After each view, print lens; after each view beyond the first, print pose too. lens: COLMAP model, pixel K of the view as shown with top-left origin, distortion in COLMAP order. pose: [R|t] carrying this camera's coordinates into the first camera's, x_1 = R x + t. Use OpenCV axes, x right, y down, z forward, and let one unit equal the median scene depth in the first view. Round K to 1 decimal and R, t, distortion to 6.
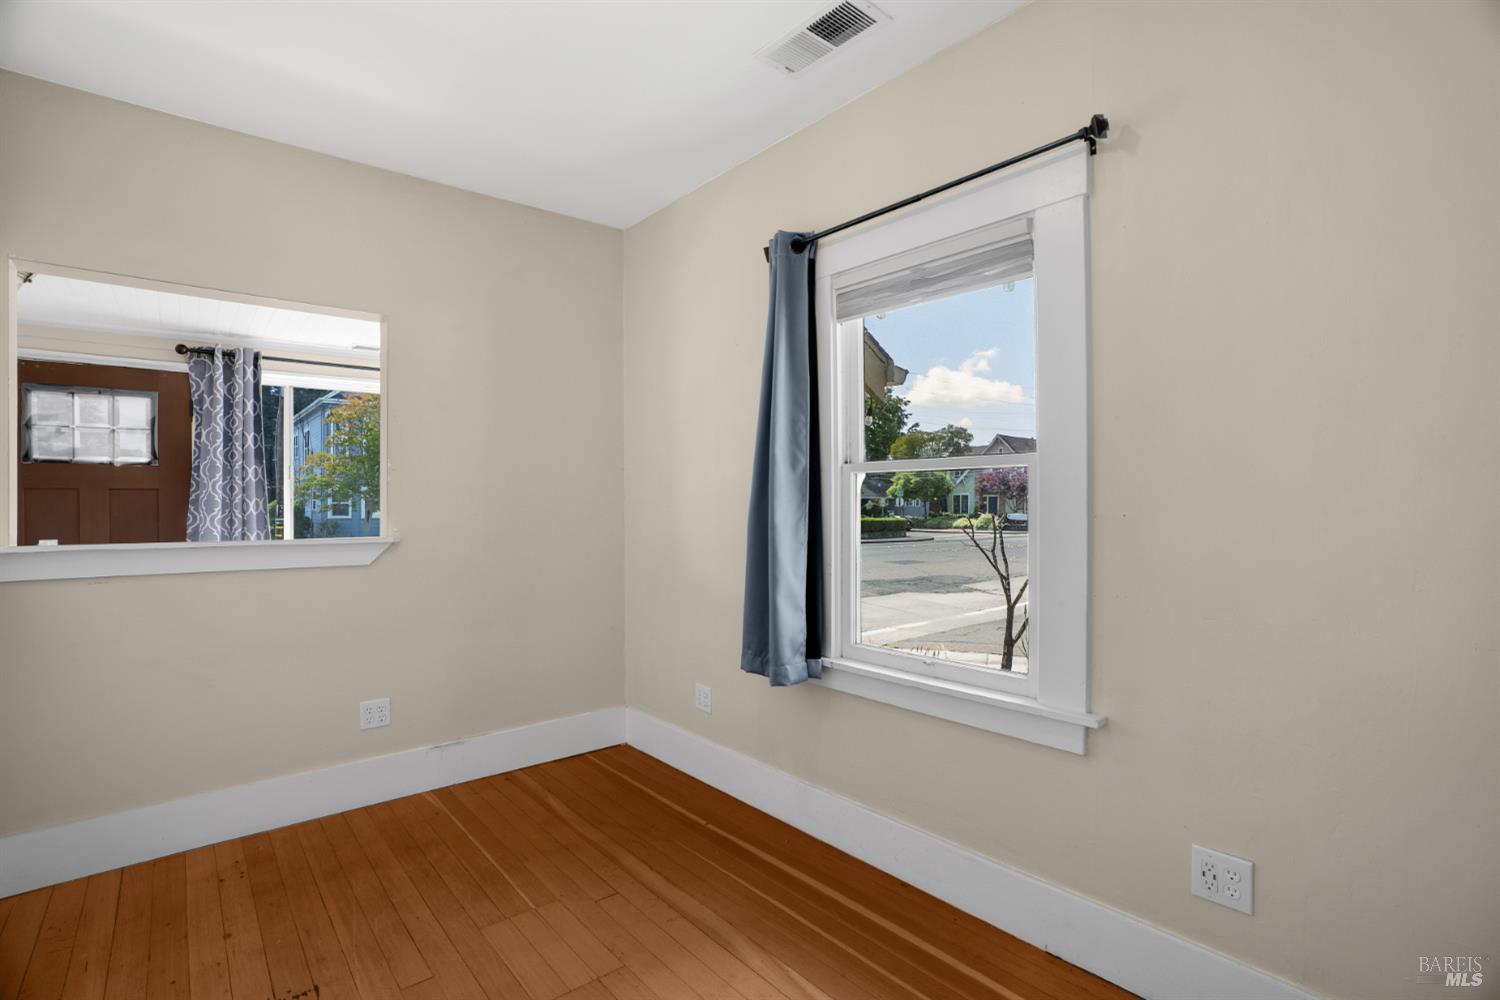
lens RADIAL K [[707.4, 0, 748.1], [0, 707.4, 497.2], [0, 0, 1]] dist [-0.018009, 0.000997]
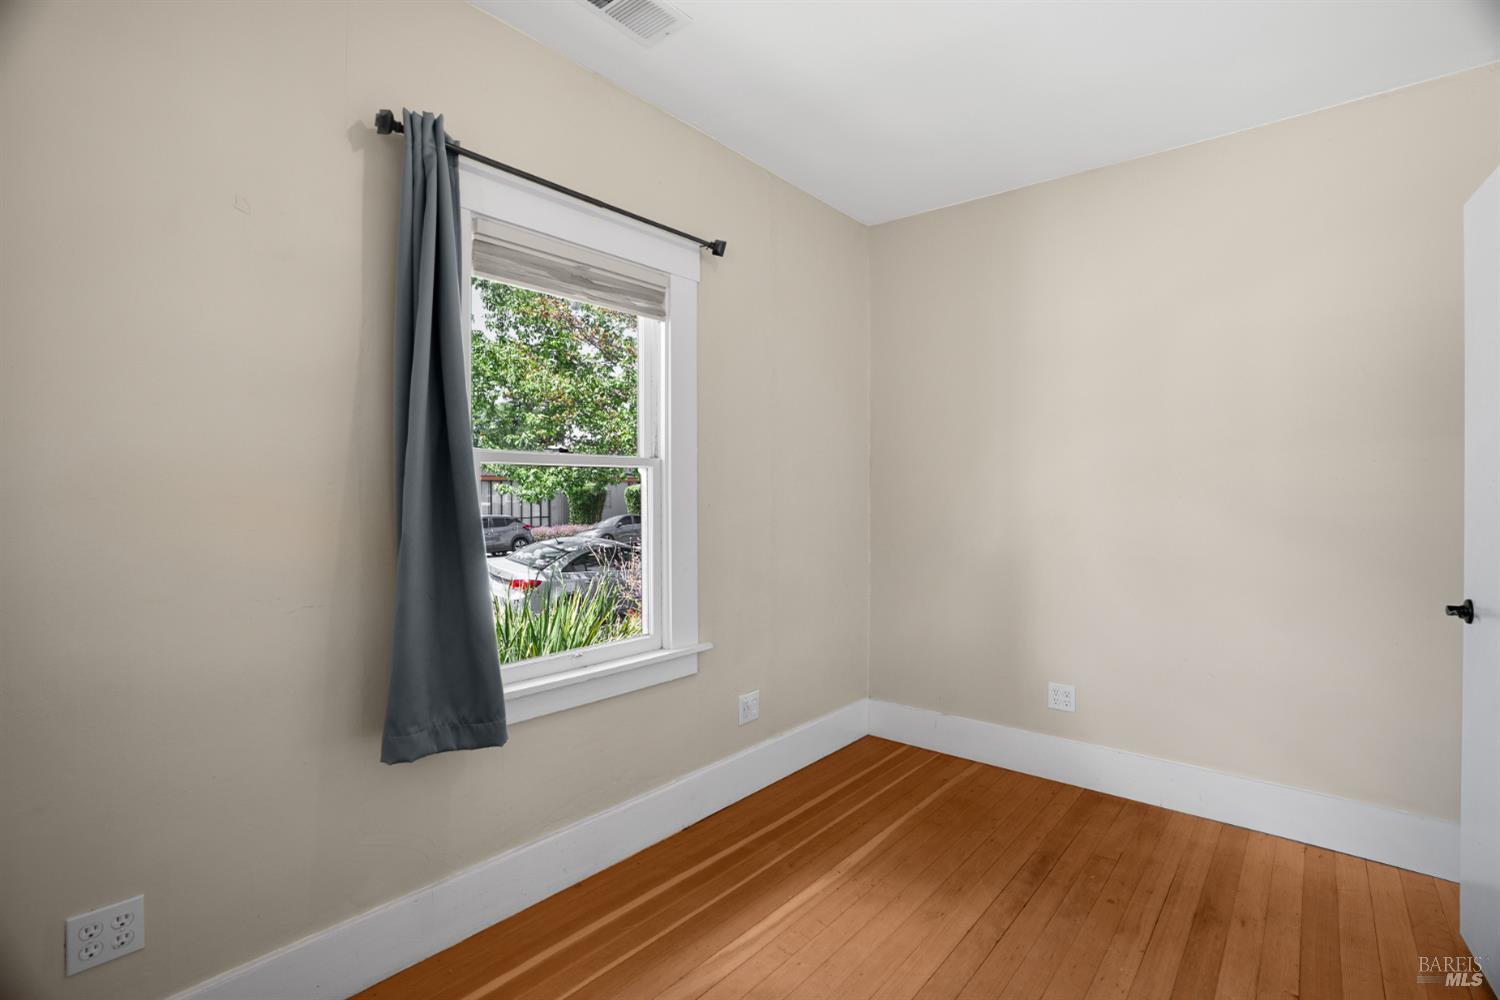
lens RADIAL K [[707.4, 0, 748.5], [0, 707.4, 495.3], [0, 0, 1]] dist [-0.018009, 0.000997]
pose [[-0.148562, -0.001322, 0.988902, -0.792223], [0.004329, 0.999989, 0.001988, 0.002593], [-0.988894, 0.004577, -0.148555, 0.913440]]
